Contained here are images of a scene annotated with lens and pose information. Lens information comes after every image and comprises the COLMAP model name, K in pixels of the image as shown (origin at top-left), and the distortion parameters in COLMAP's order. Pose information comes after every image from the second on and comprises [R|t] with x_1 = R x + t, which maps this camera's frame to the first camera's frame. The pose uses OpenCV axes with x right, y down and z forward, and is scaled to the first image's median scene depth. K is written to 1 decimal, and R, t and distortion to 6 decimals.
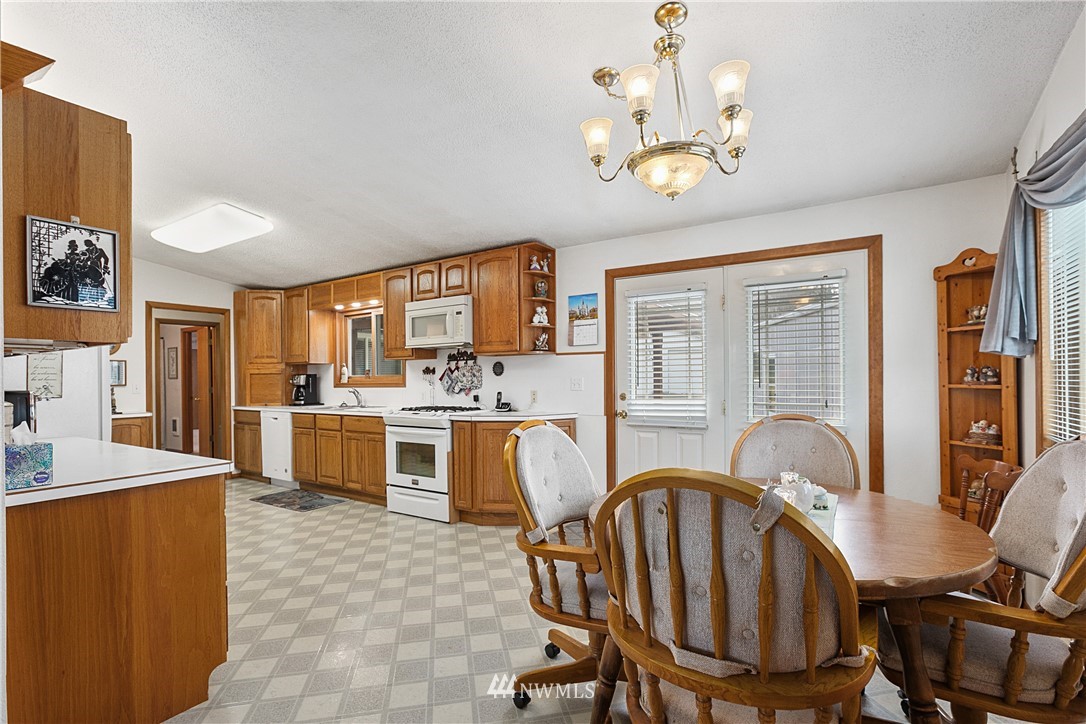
lens RADIAL K [[503.7, 0, 539.9], [0, 503.7, 373.6], [0, 0, 1]] dist [-0.000487, 0.000131]
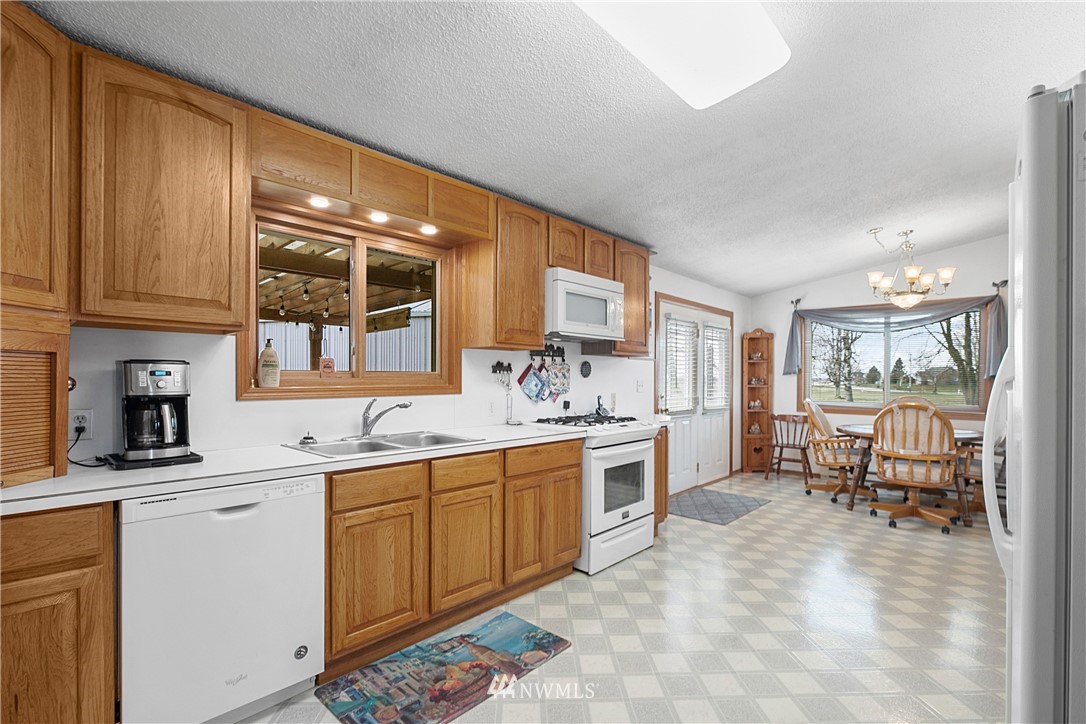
lens RADIAL K [[521.8, 0, 540.8], [0, 521.8, 373.2], [0, 0, 1]] dist [0.000156, -0.000241]
pose [[0.140491, 0.019771, 0.989885, -0.961380], [-0.014167, 0.999738, -0.017958, 0.014222], [-0.989981, -0.011501, 0.140734, 0.926808]]
